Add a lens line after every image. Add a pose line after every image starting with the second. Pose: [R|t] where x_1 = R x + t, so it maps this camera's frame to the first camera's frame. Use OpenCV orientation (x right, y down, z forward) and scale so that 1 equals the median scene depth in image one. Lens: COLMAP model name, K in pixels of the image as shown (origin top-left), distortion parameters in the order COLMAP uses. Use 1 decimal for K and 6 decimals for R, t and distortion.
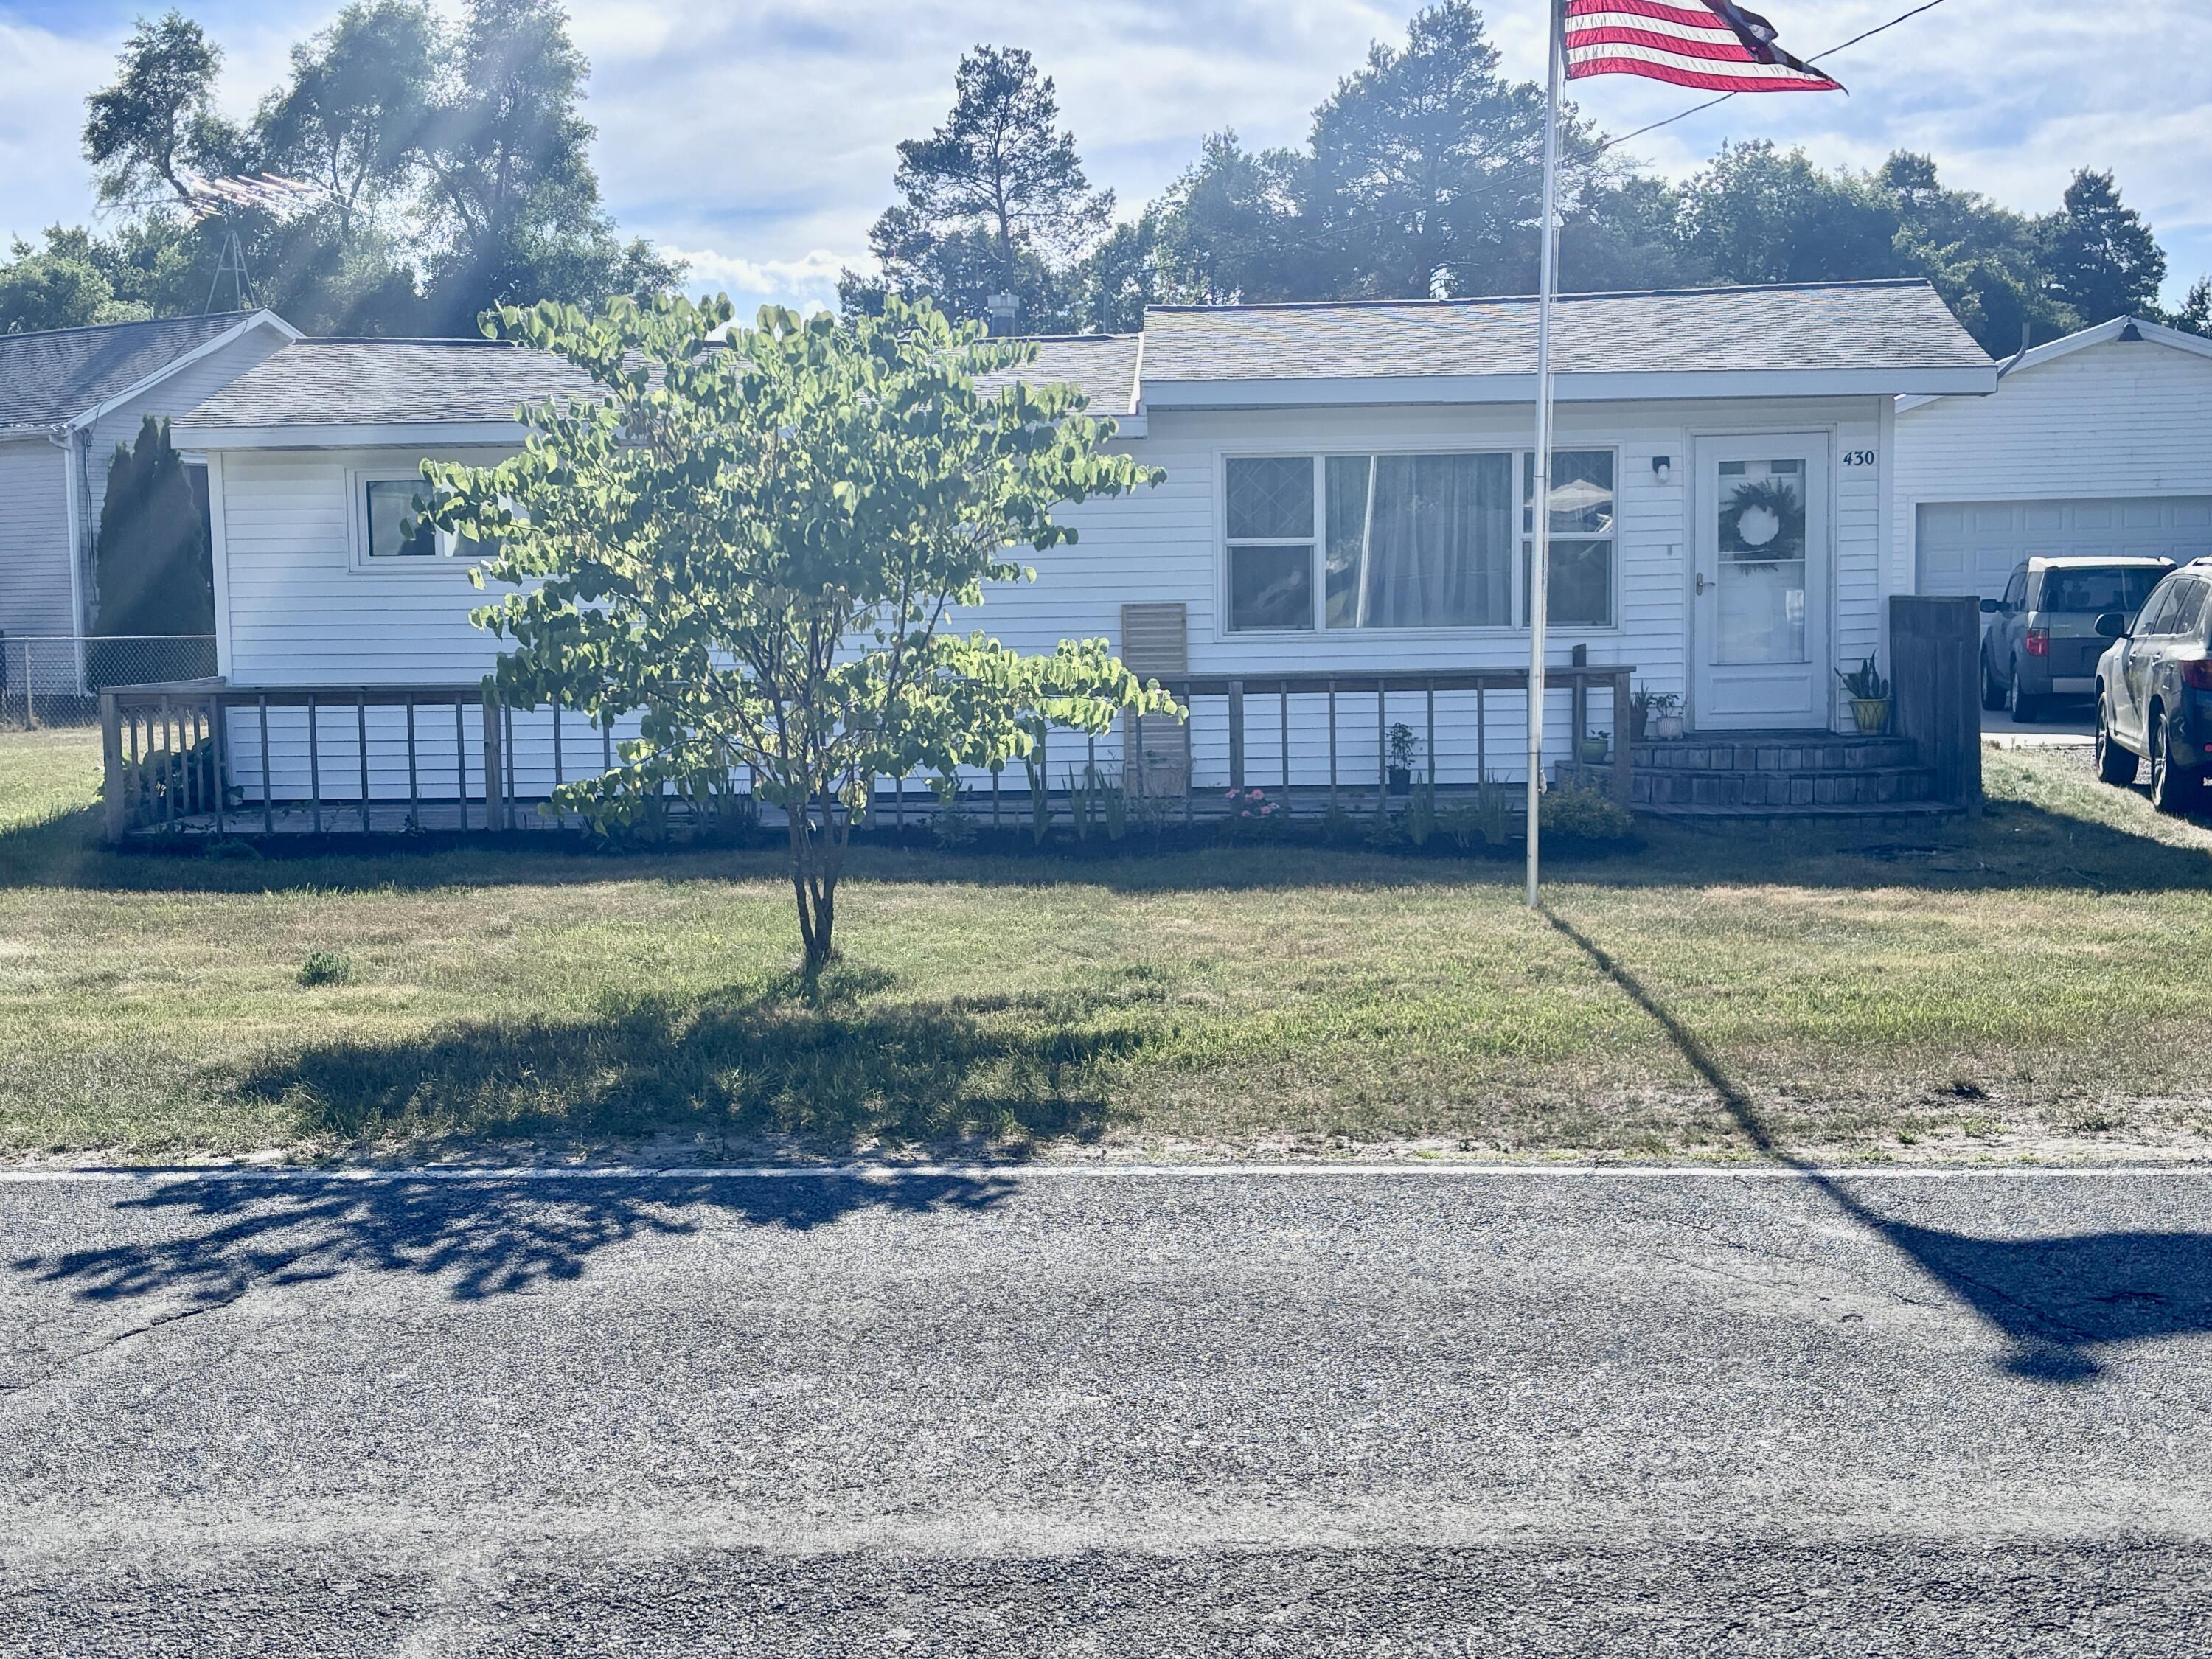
lens RADIAL K [[2678.2, 0, 1106.0], [0, 2678.2, 829.5], [0, 0, 1]] dist [0.048046, -0.000199]
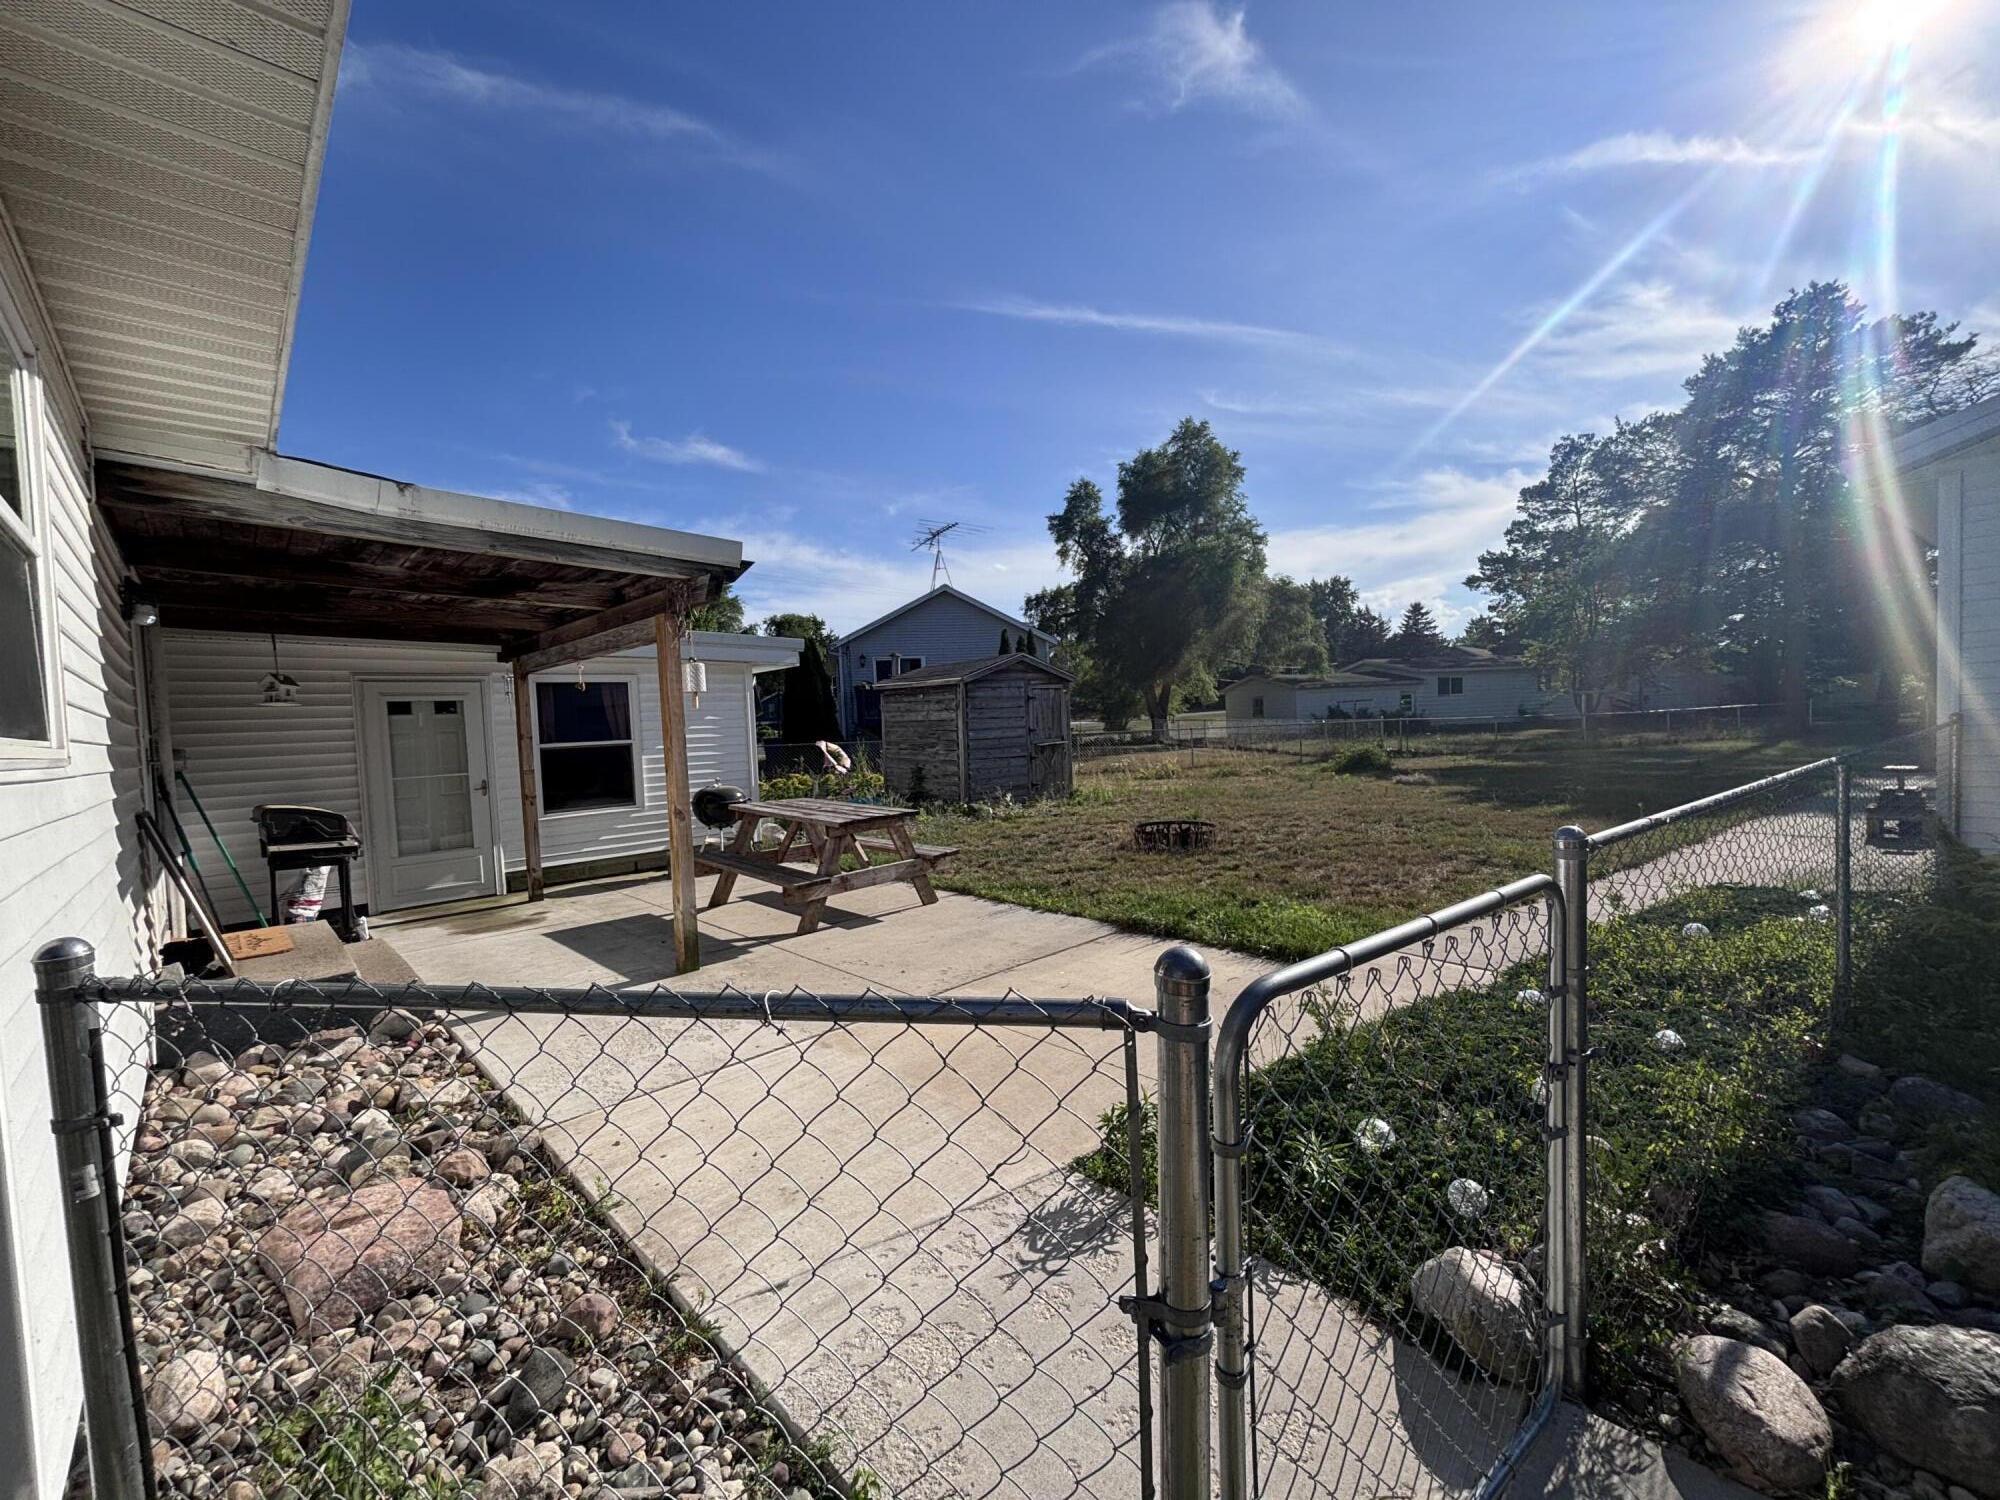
lens RADIAL K [[809.9, 0, 1023.2], [0, 809.9, 756.7], [0, 0, 1]] dist [-0.002065, 0.005879]
pose [[0.738051, 0.018598, -0.674488, 0.072821], [-0.030730, 0.999509, -0.006066, -0.023127], [0.674044, 0.025204, 0.738261, 0.250264]]
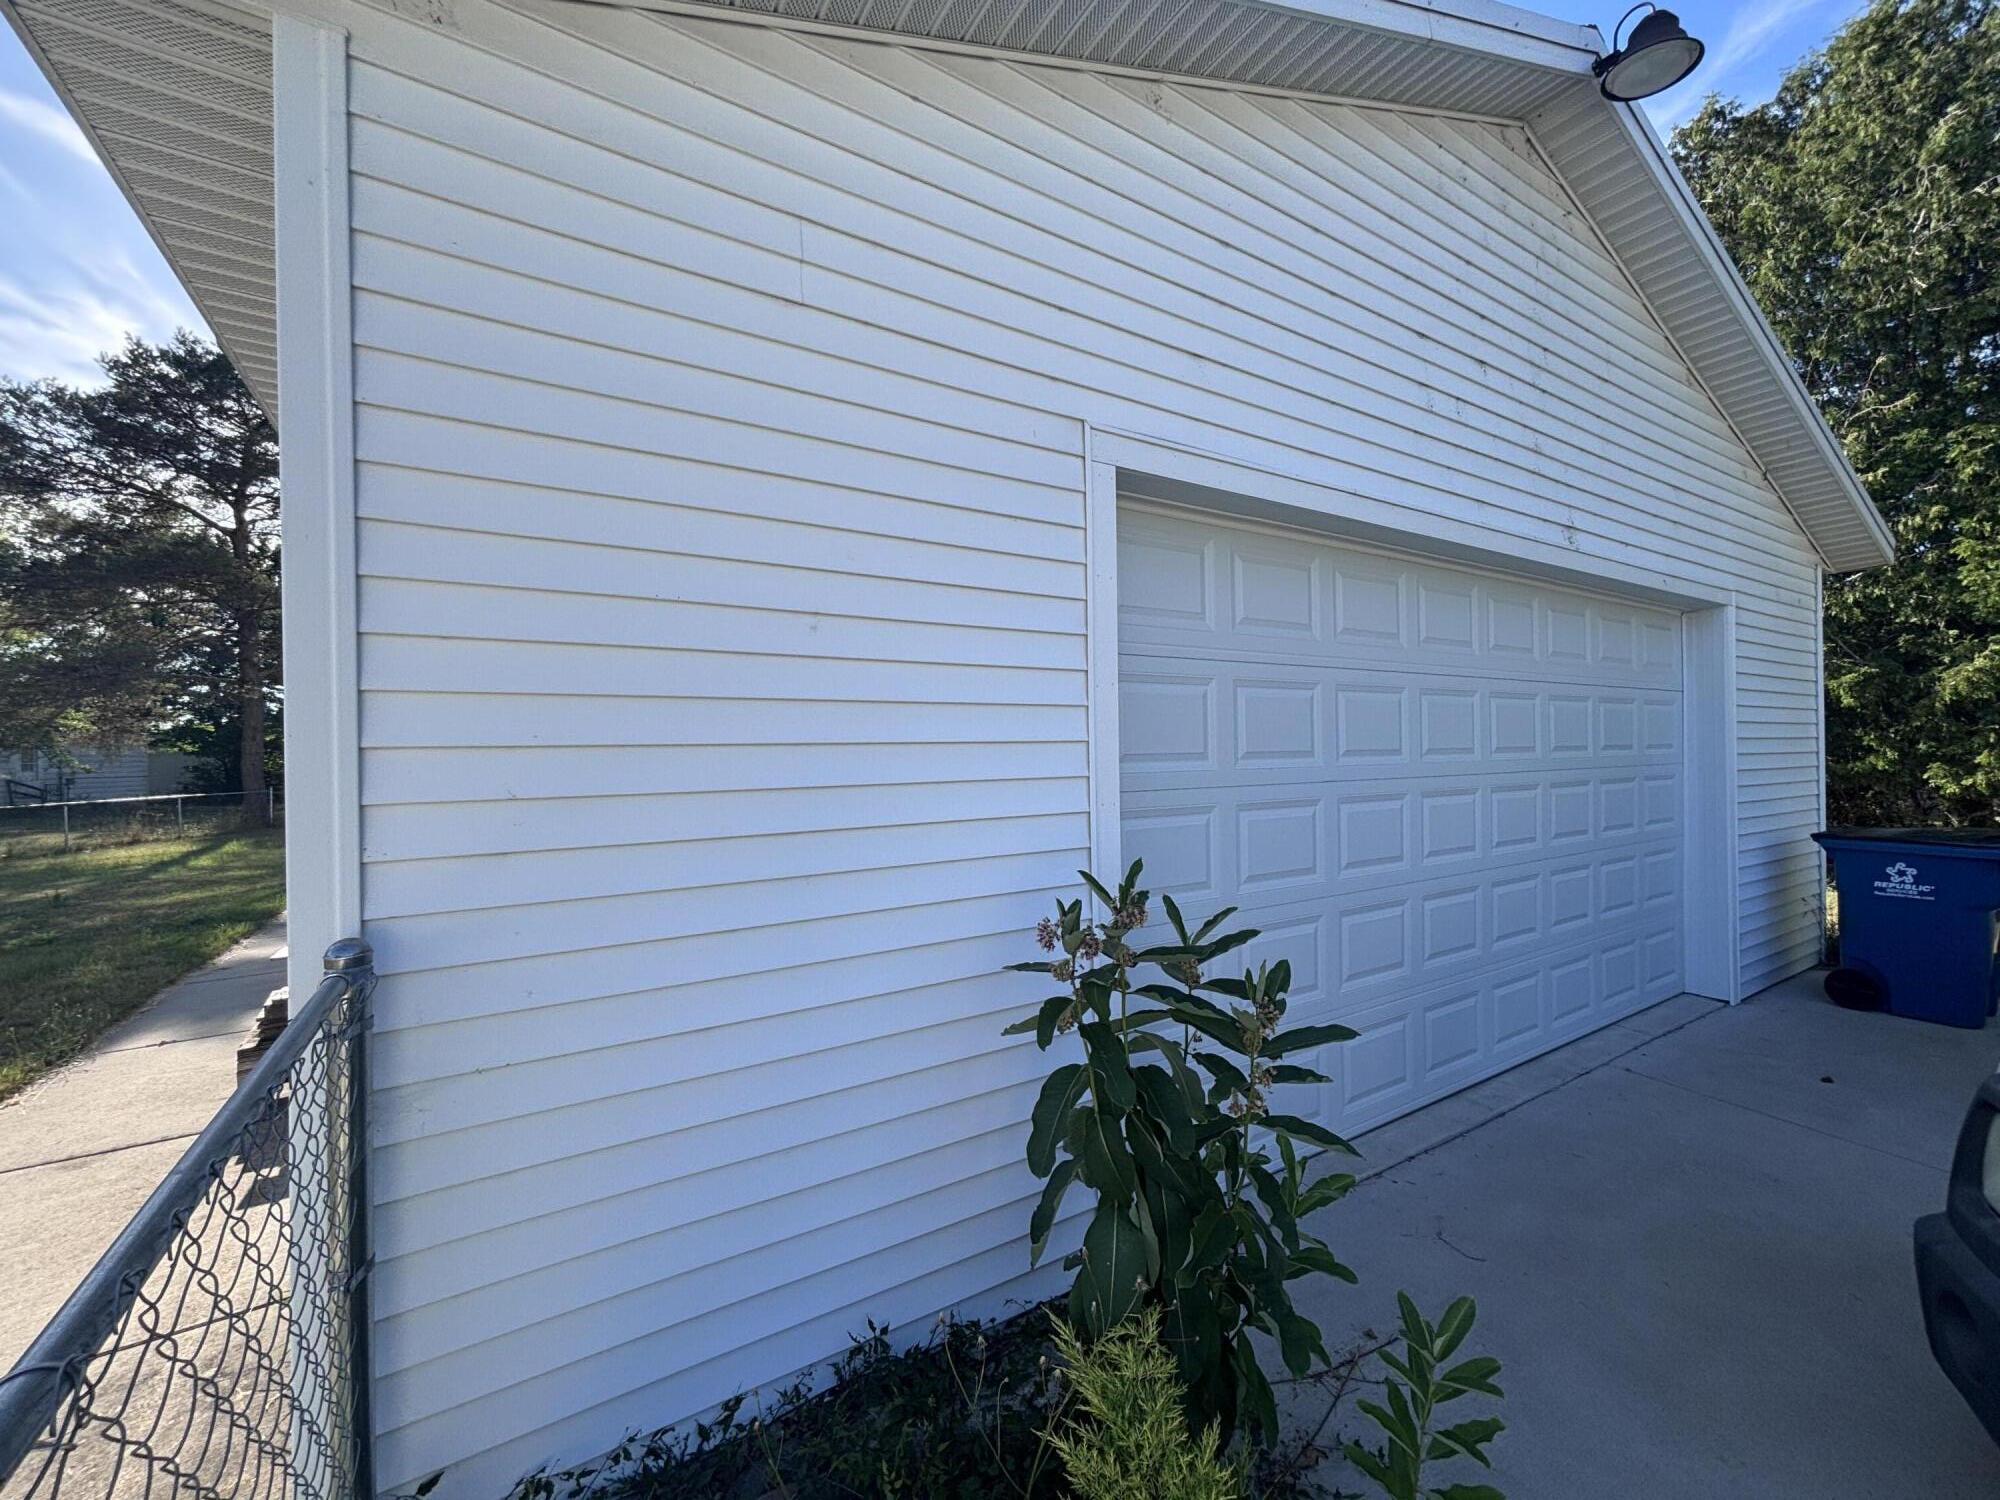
lens RADIAL K [[809.9, 0, 1023.2], [0, 809.9, 756.7], [0, 0, 1]] dist [-0.002065, 0.005879]
pose [[0.727640, 0.007023, 0.685923, 0.079075], [0.064574, 0.994806, -0.078687, -0.028075], [-0.682913, 0.101549, 0.723407, 0.307678]]
